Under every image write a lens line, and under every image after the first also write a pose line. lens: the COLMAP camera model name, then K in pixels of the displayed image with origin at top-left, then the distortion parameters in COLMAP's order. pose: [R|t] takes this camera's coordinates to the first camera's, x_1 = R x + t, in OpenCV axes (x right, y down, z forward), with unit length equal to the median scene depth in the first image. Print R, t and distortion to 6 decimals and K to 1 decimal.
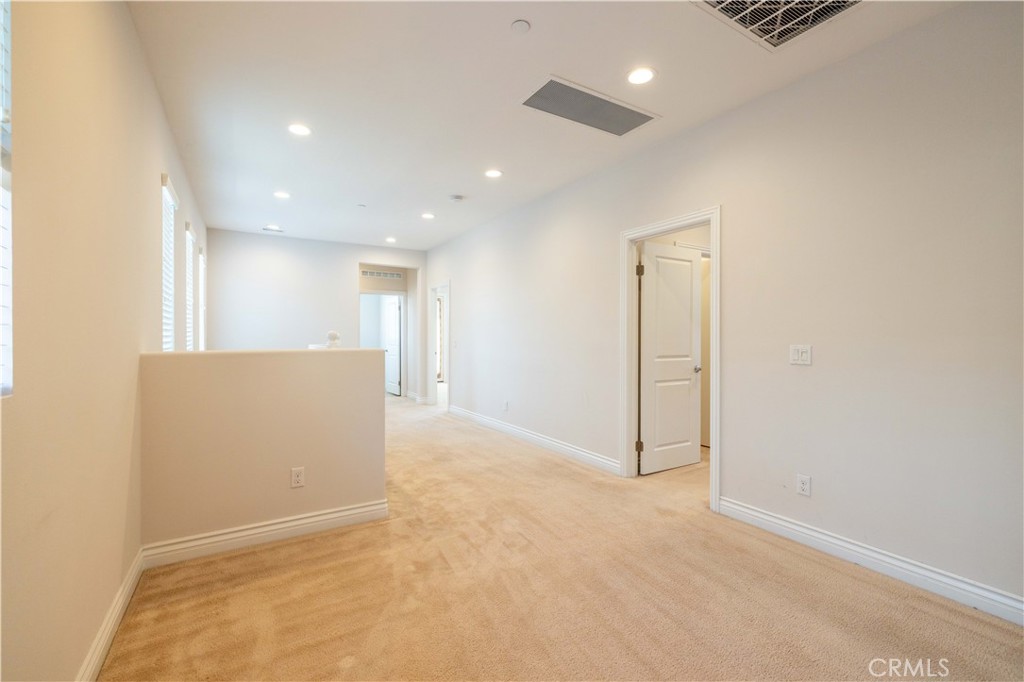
lens RADIAL K [[433.0, 0, 504.3], [0, 433.0, 333.3], [0, 0, 1]] dist [-0.001673, 0.001125]
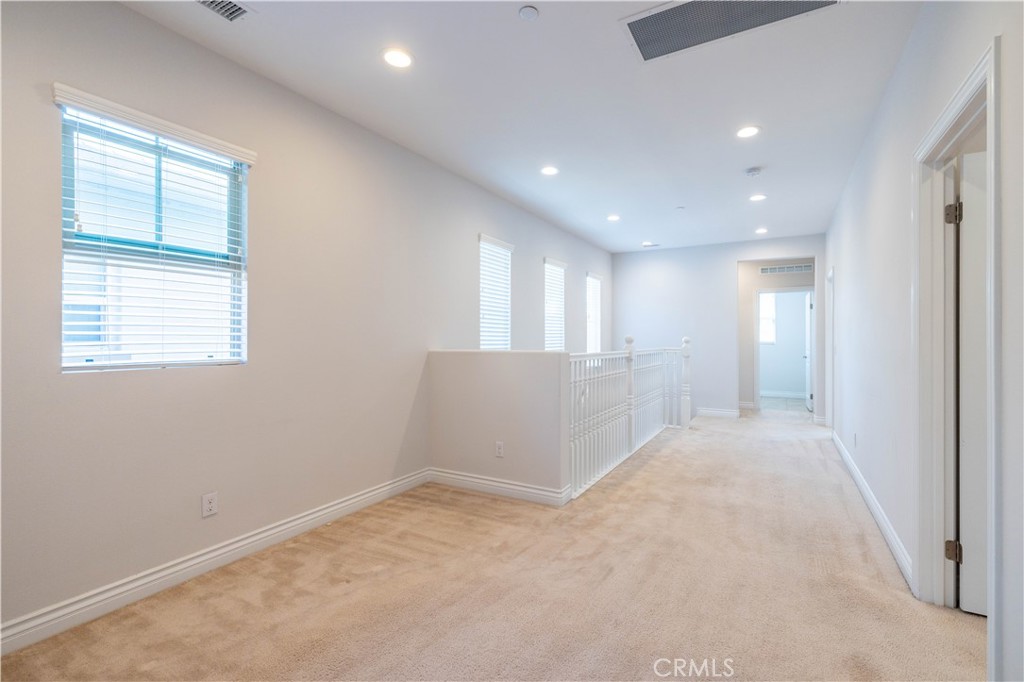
lens RADIAL K [[433.0, 0, 541.6], [0, 433.0, 333.9], [0, 0, 1]] dist [-0.001673, 0.001125]
pose [[0.526348, -0.012559, -0.850176, 0.586066], [0.006405, 0.999921, -0.010806, 0.002695], [0.850245, 0.000242, 0.526387, 0.362129]]
